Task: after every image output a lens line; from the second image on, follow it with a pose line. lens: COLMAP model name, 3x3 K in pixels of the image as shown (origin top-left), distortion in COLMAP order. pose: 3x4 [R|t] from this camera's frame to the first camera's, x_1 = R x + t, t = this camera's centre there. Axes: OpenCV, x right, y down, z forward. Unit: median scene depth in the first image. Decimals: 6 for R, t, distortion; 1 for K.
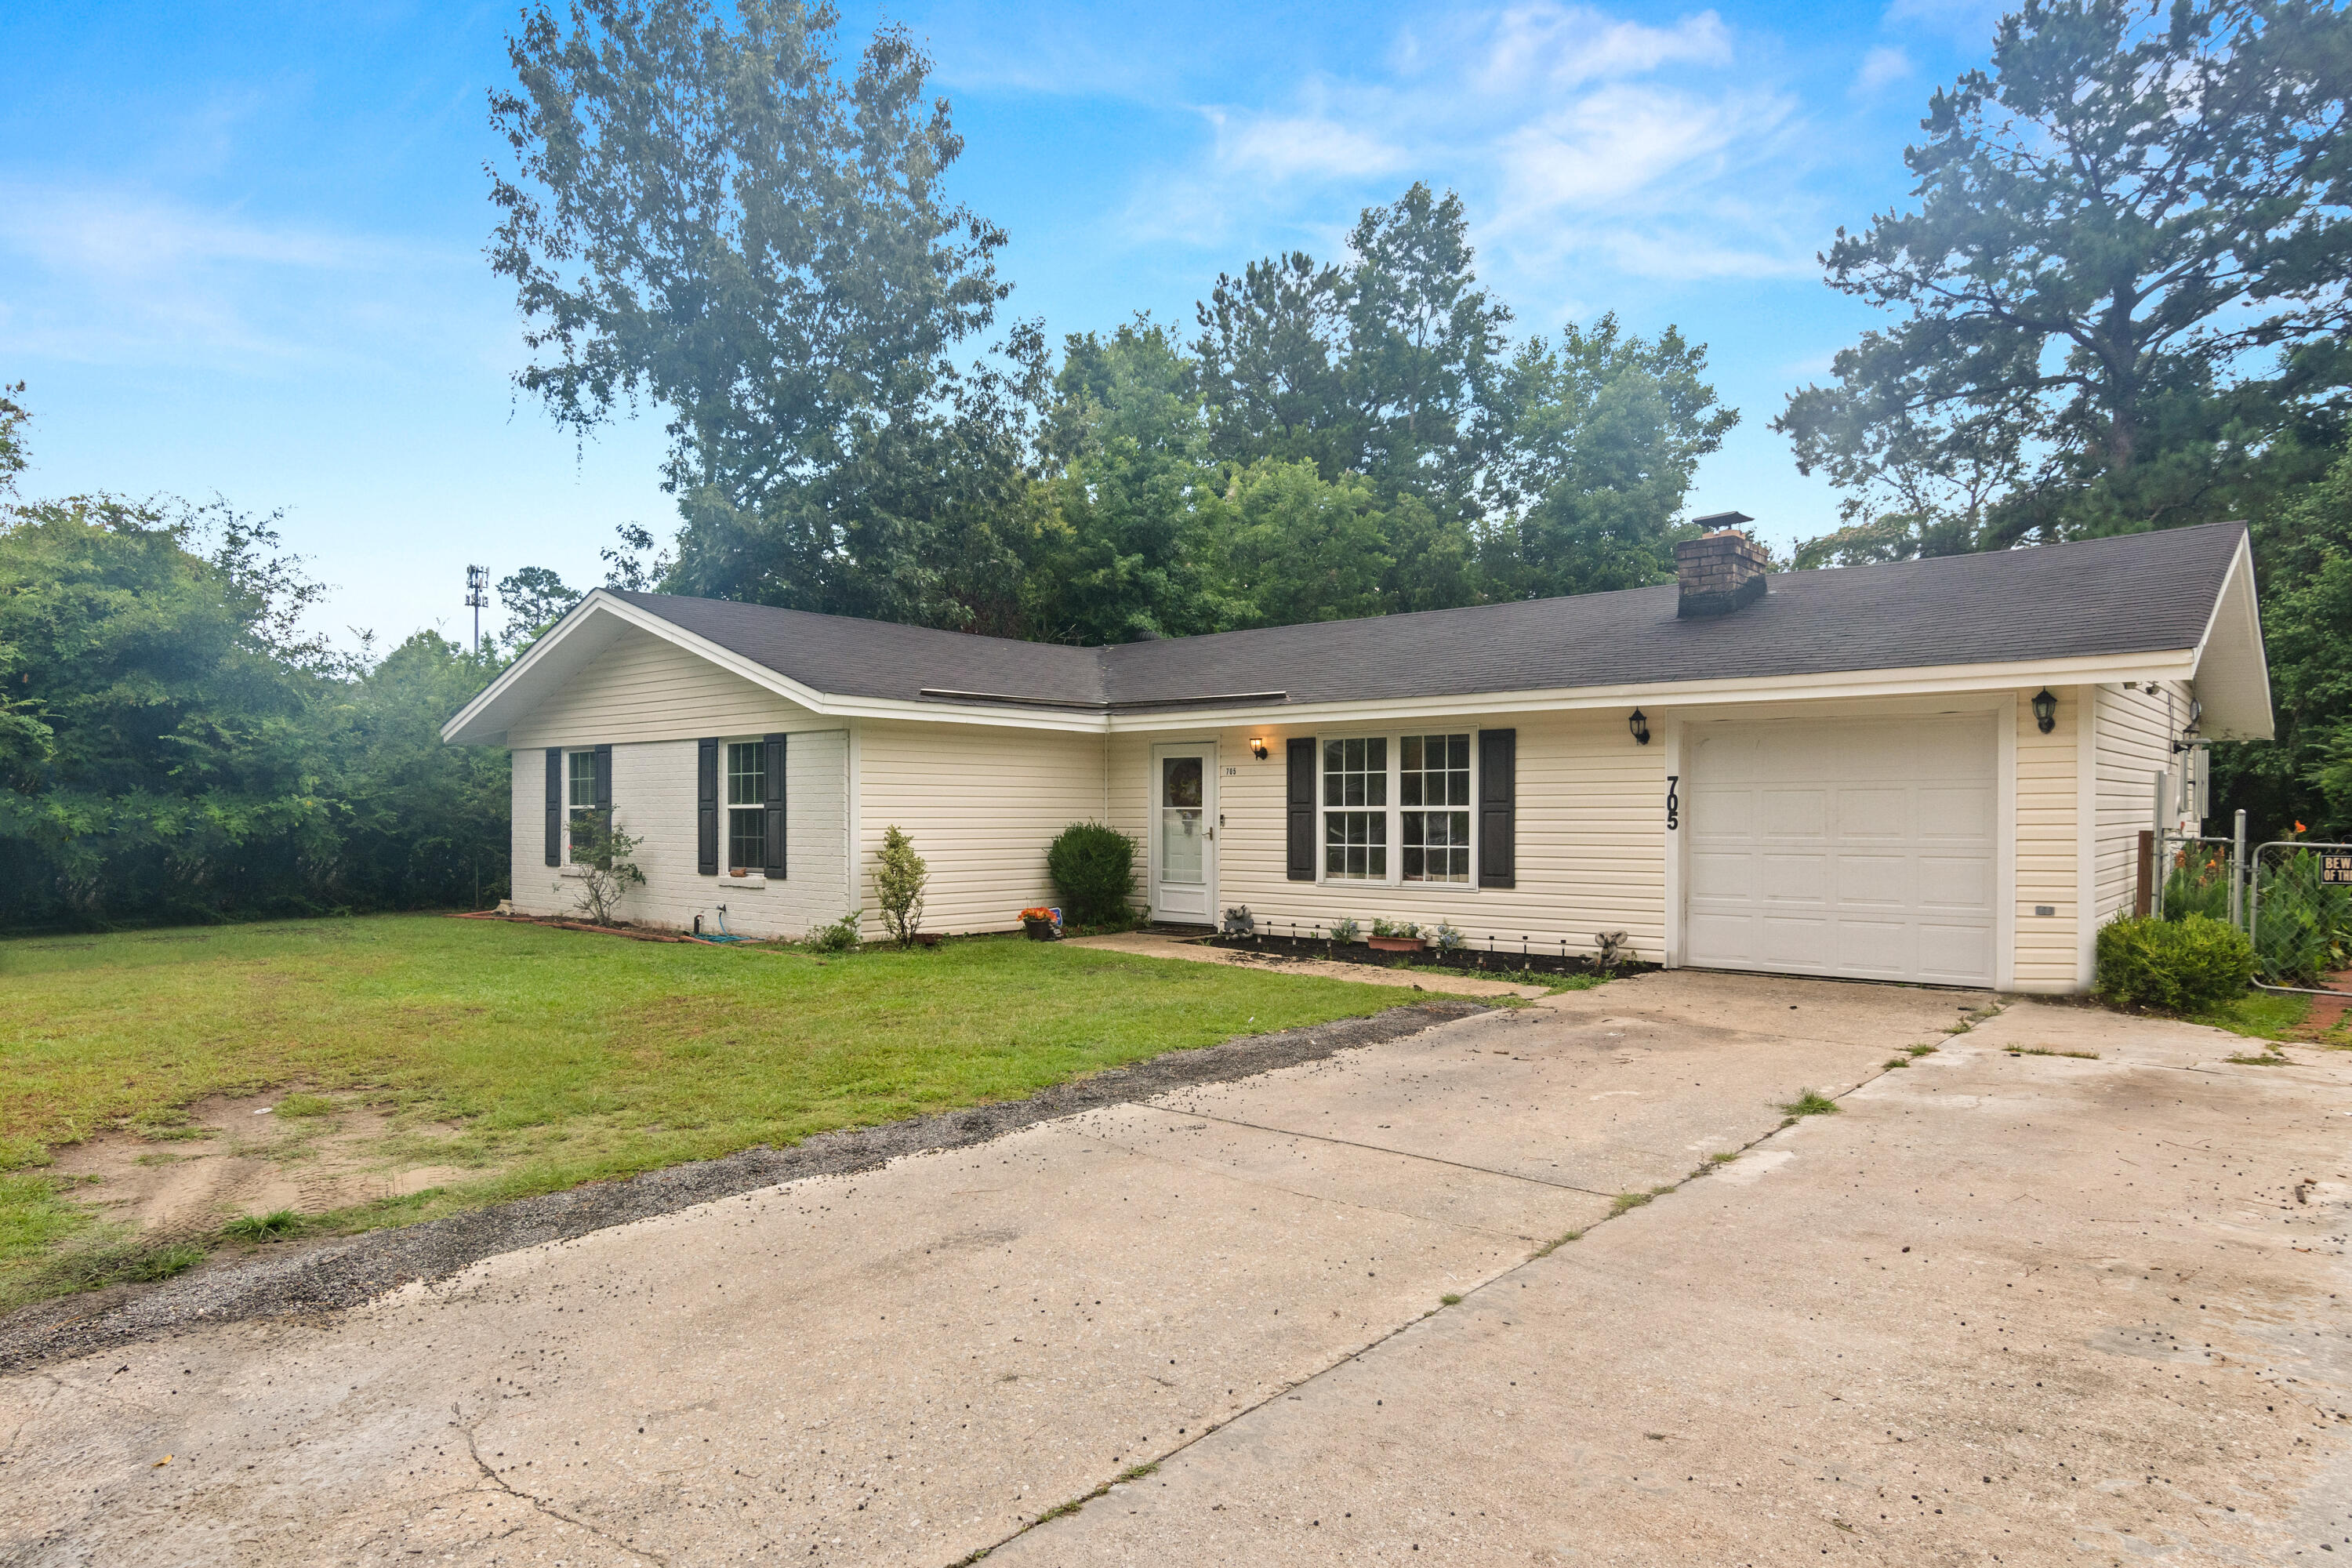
lens RADIAL K [[1402.2, 0, 1176.7], [0, 1402.2, 833.3], [0, 0, 1]] dist [0.007798, 0.001462]
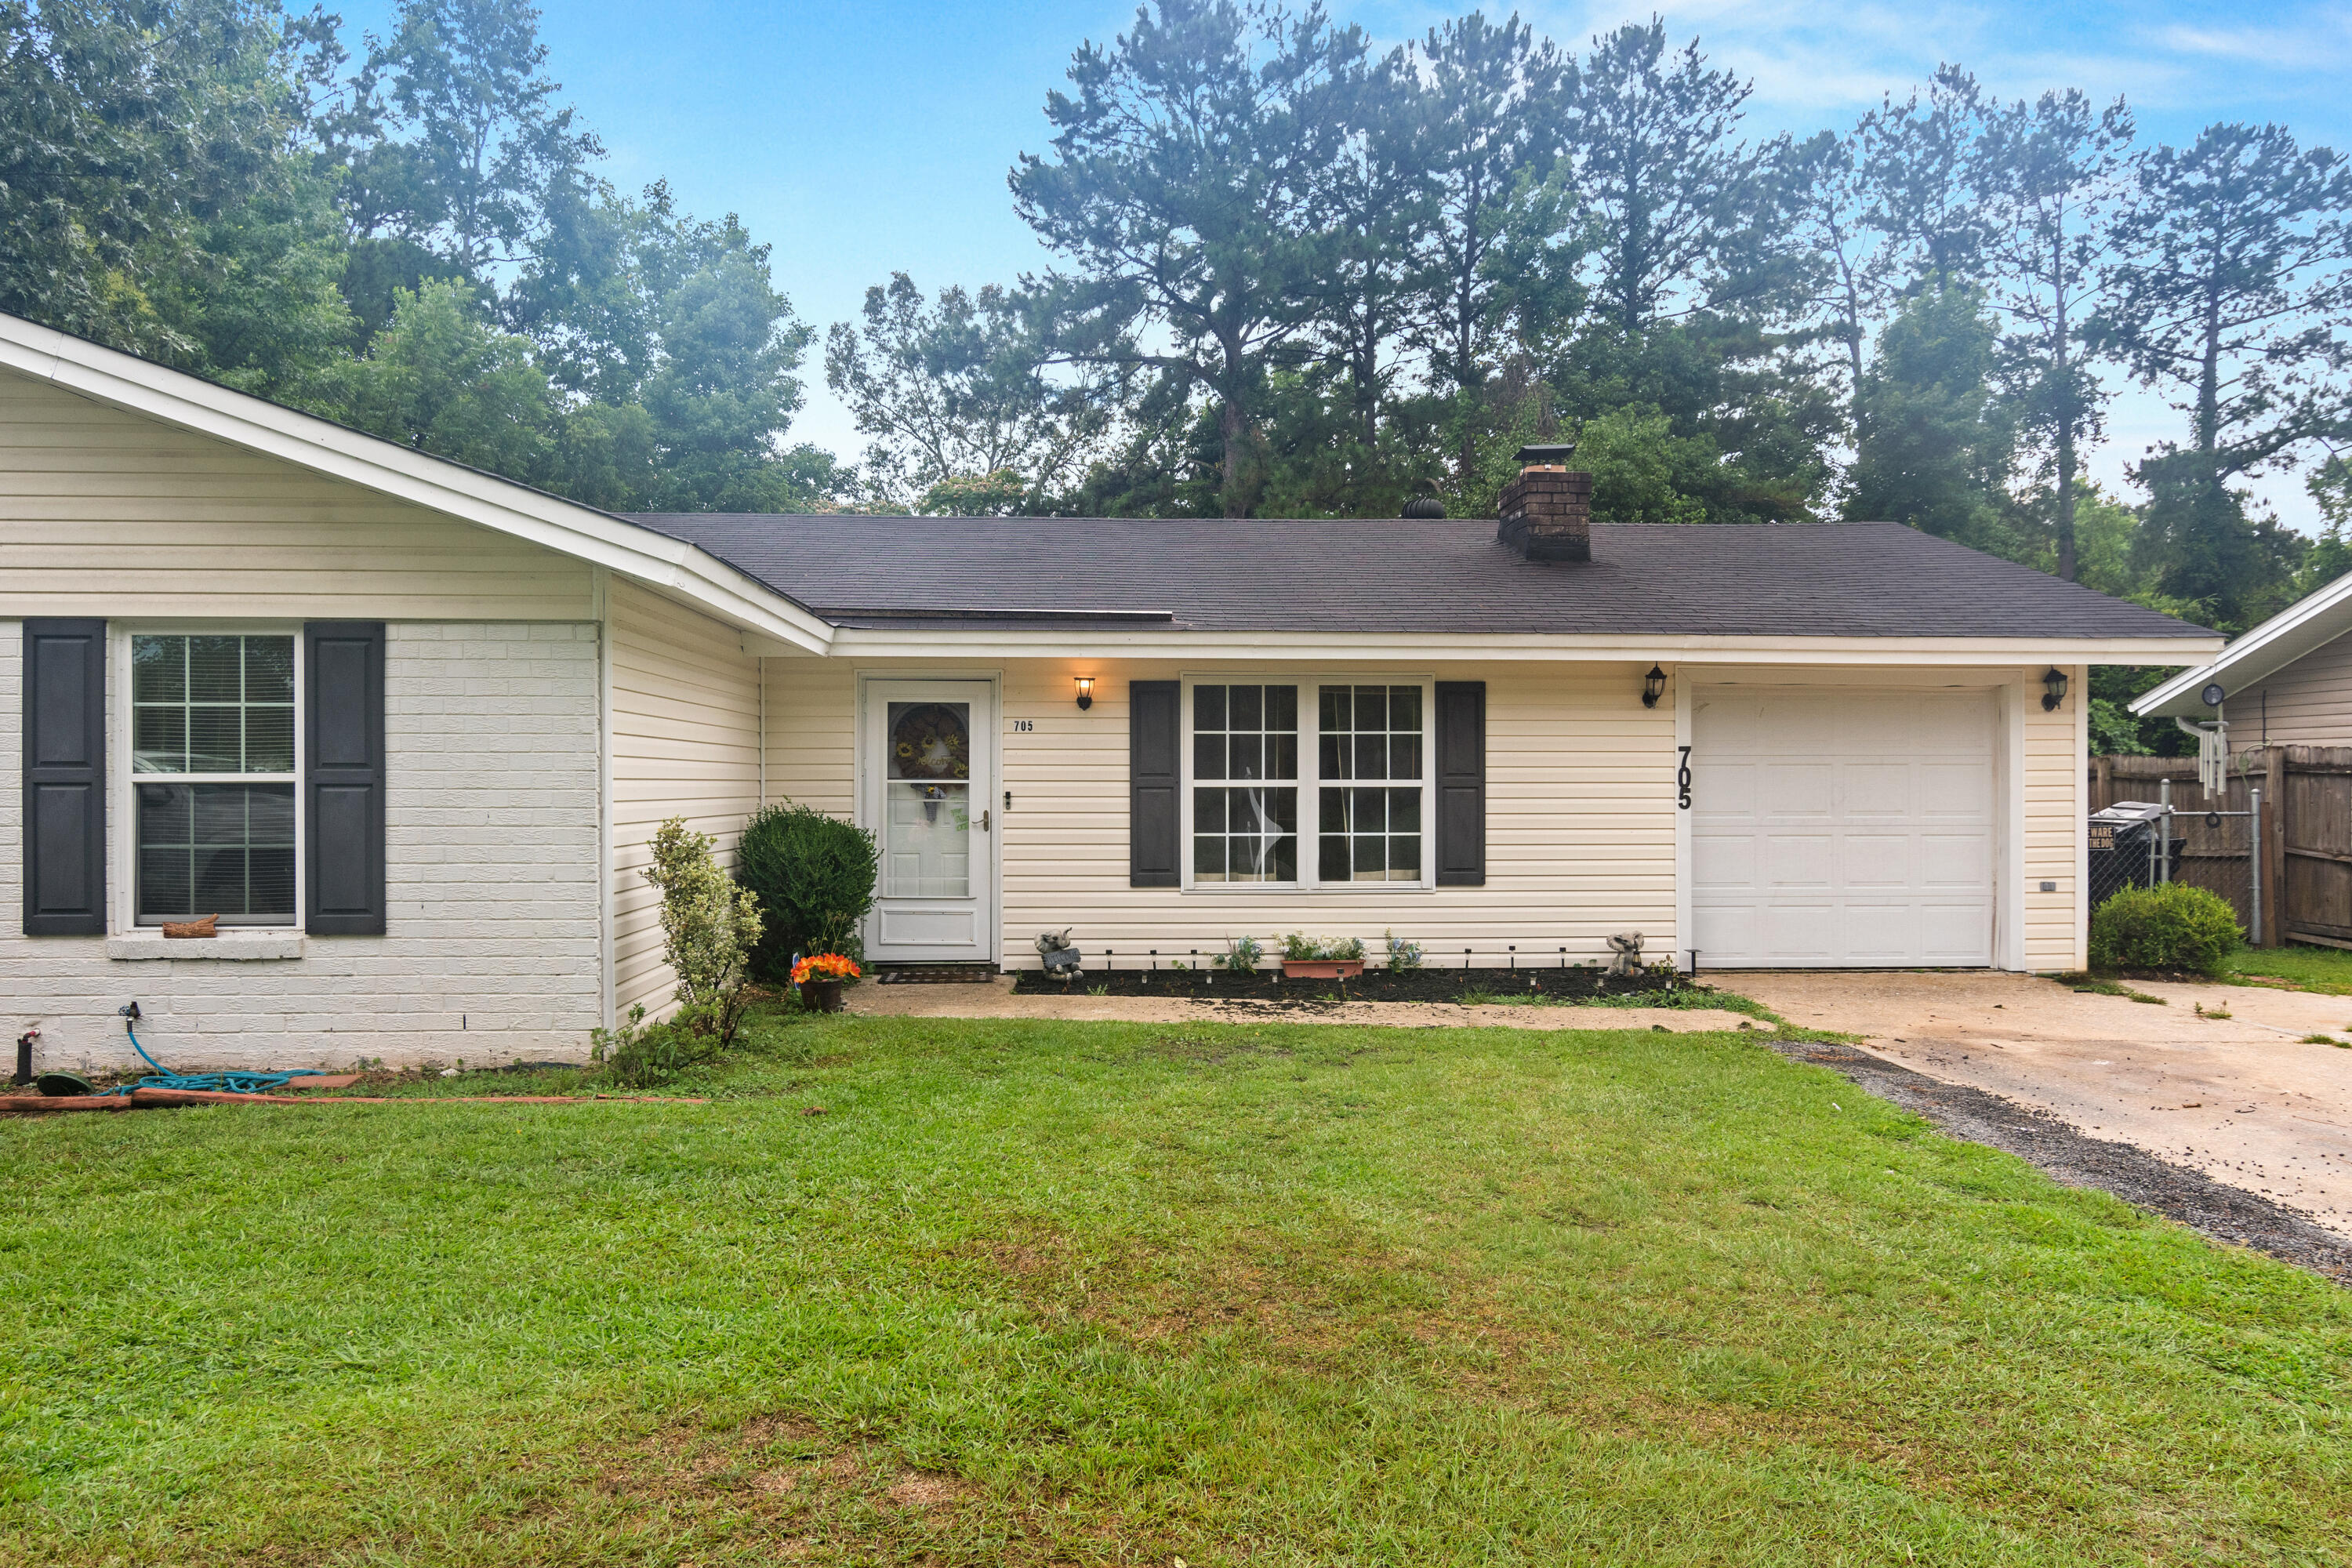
lens RADIAL K [[1591.1, 0, 1176.0], [0, 1591.1, 784.0], [0, 0, 1]] dist [0.007396, 0.002921]
pose [[0.721033, 0.000181, 0.692900, -0.467997], [0.009775, 0.999898, -0.010432, -0.009305], [-0.692831, 0.014295, 0.720958, 0.451616]]
